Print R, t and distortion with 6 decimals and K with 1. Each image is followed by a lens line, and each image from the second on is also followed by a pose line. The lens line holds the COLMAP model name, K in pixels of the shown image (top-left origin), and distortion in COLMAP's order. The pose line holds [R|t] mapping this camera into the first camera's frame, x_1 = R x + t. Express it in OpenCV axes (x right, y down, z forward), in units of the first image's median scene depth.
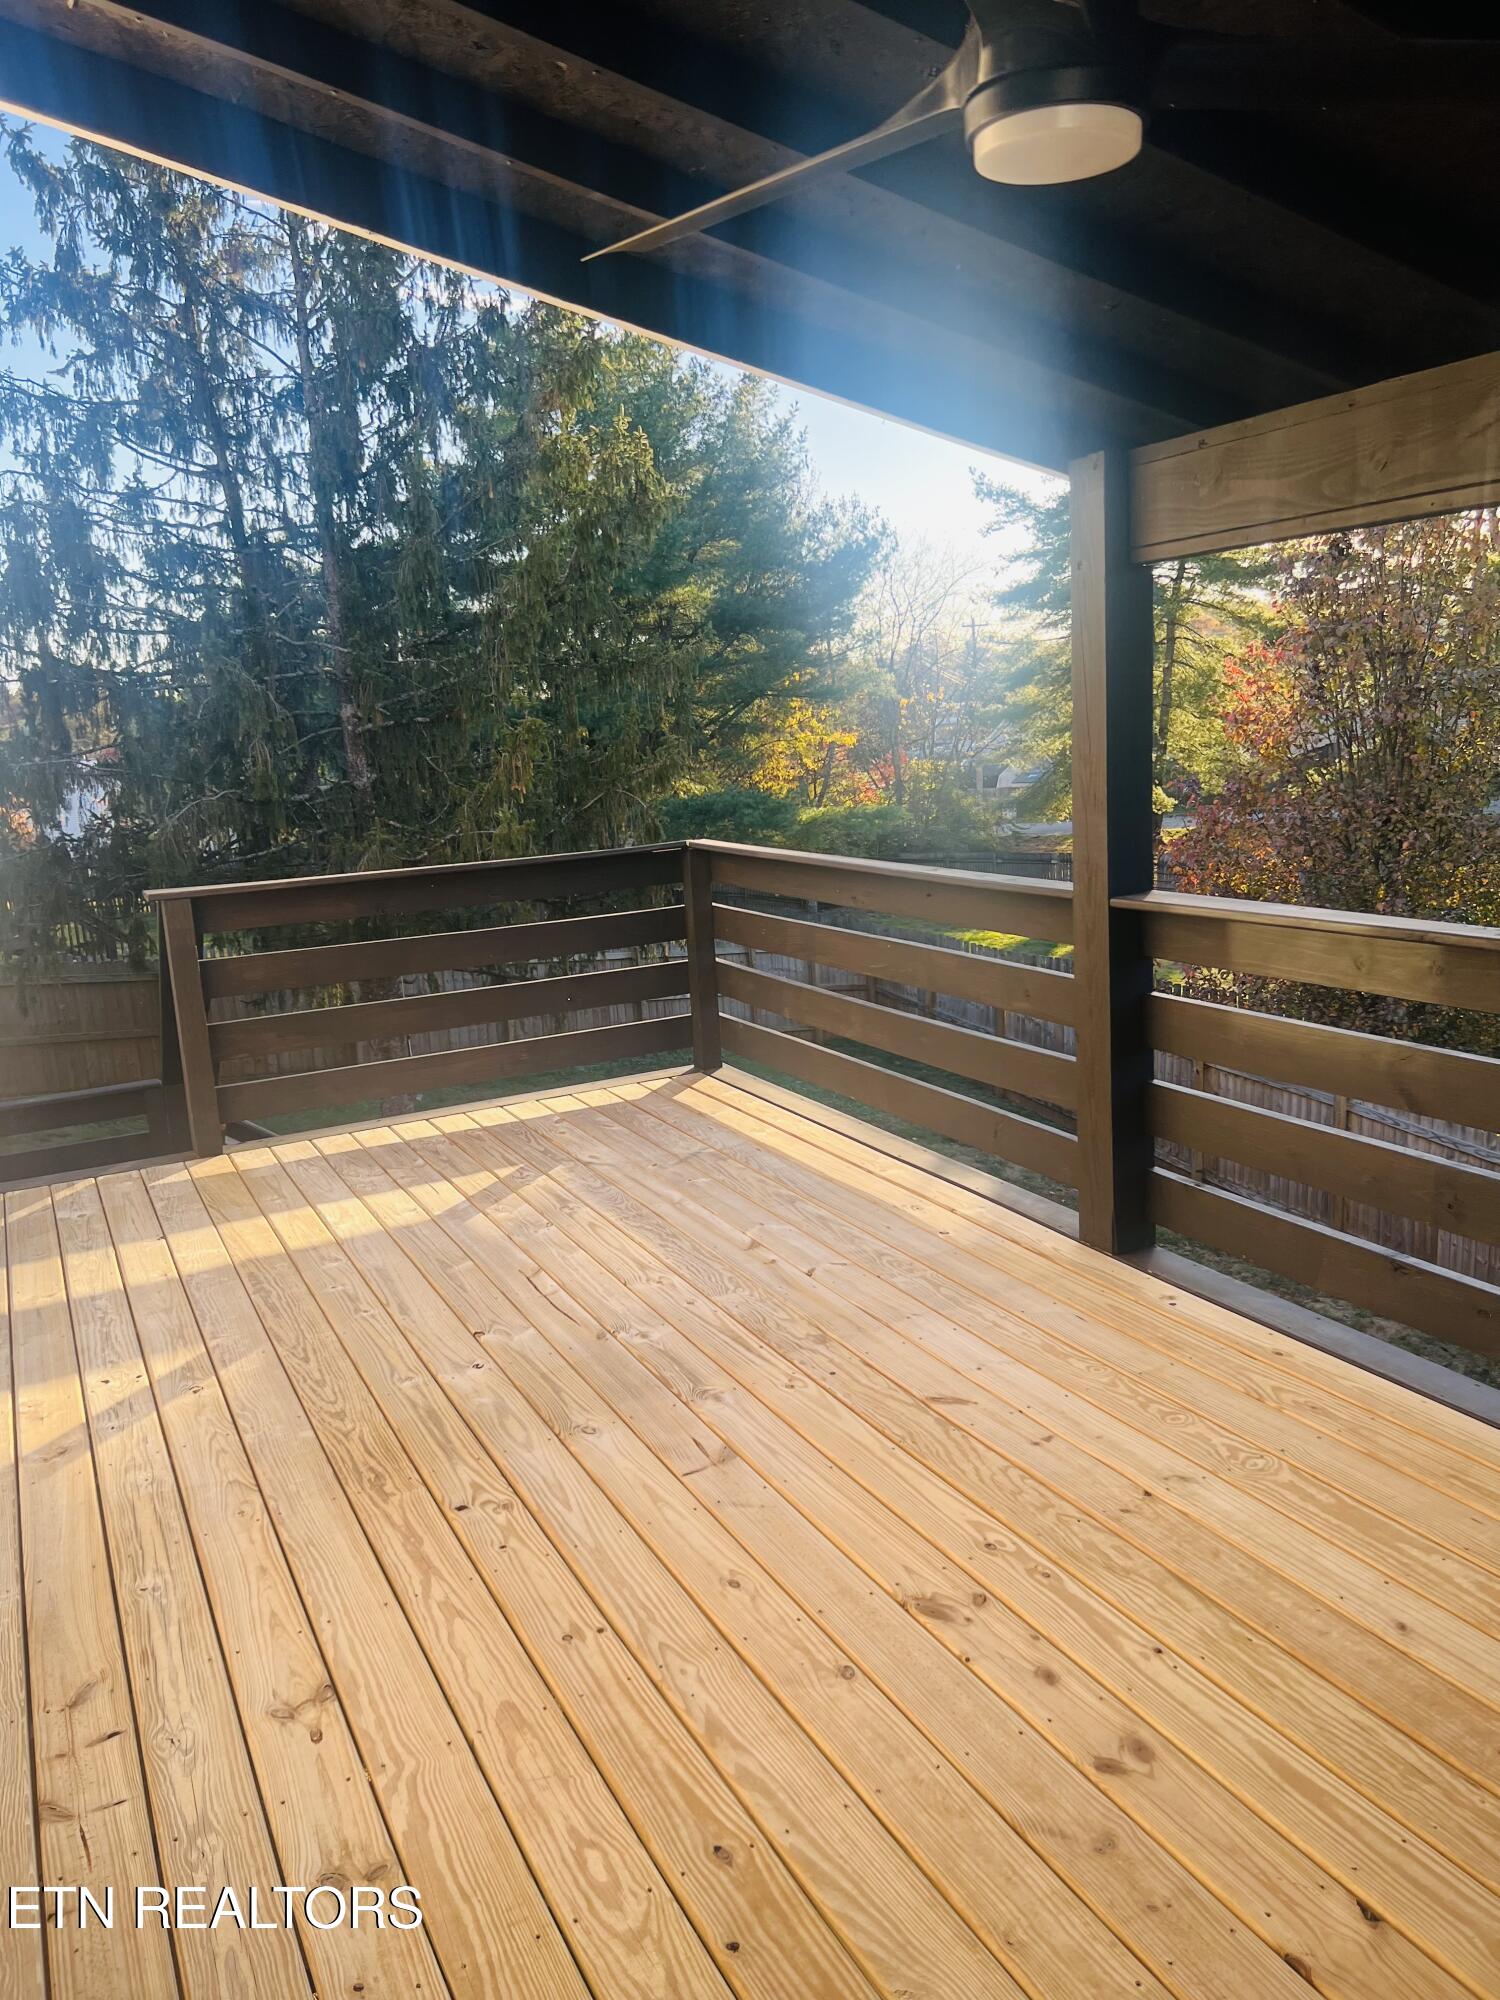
lens RADIAL K [[1521.5, 0, 749.7], [0, 1521.5, 999.7], [0, 0, 1]] dist [0.006280, -0.005307]
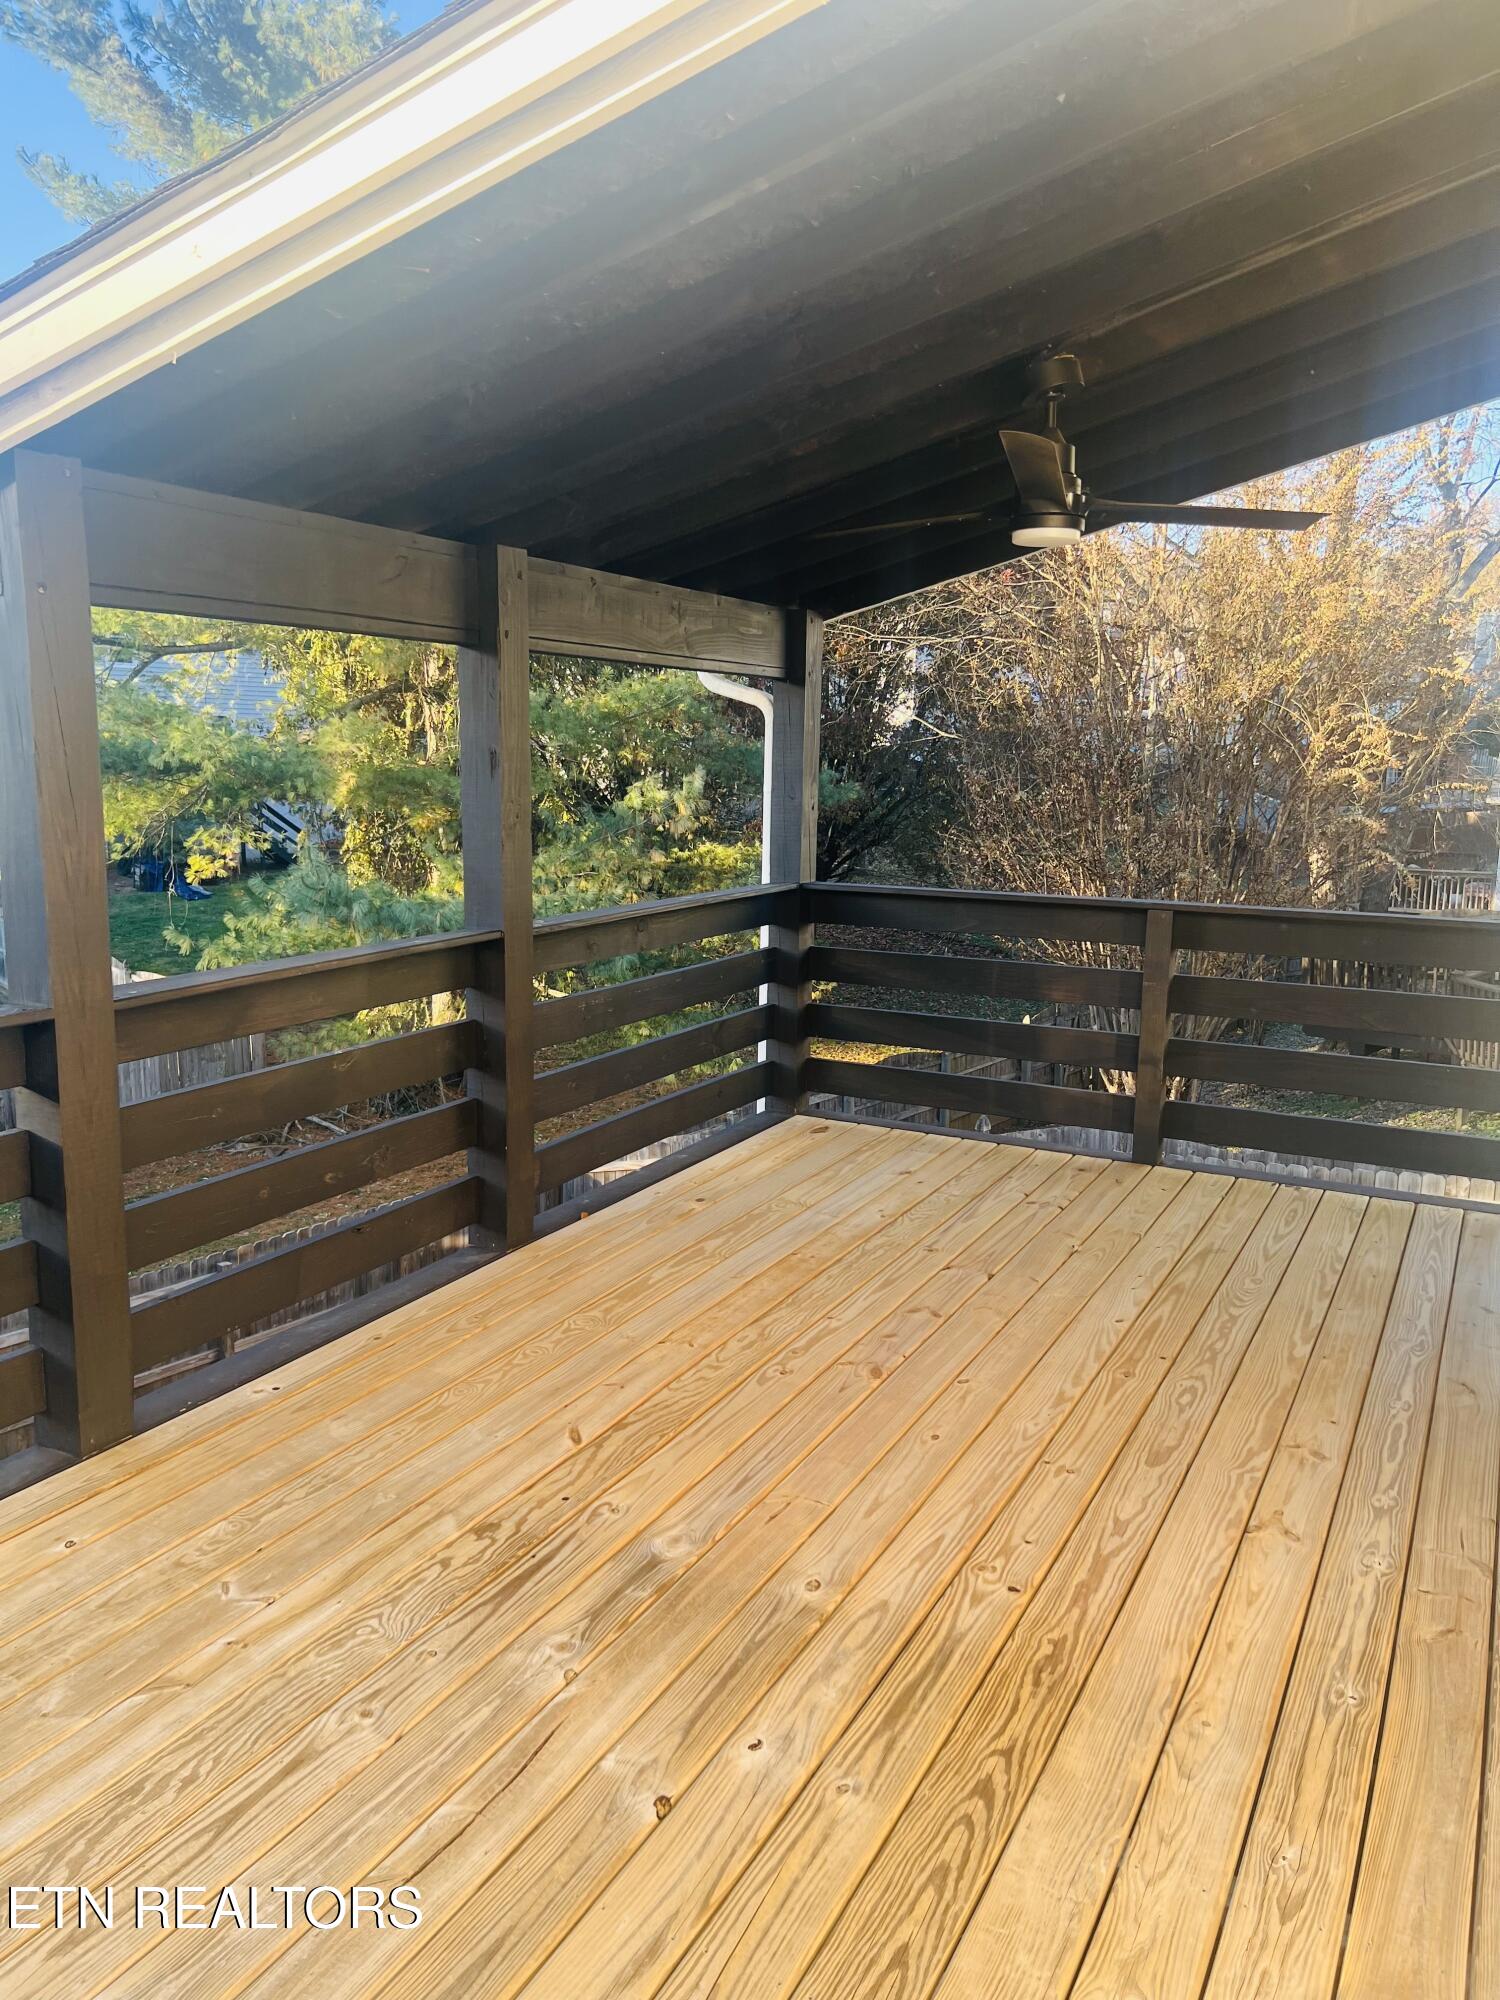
lens RADIAL K [[1521.5, 0, 748.9], [0, 1521.5, 1000.3], [0, 0, 1]] dist [0.006280, -0.005307]
pose [[-0.589935, -0.088567, 0.802578, -0.867530], [0.173935, 0.956692, 0.233425, -0.275513], [-0.788494, 0.277302, -0.548981, 1.649872]]
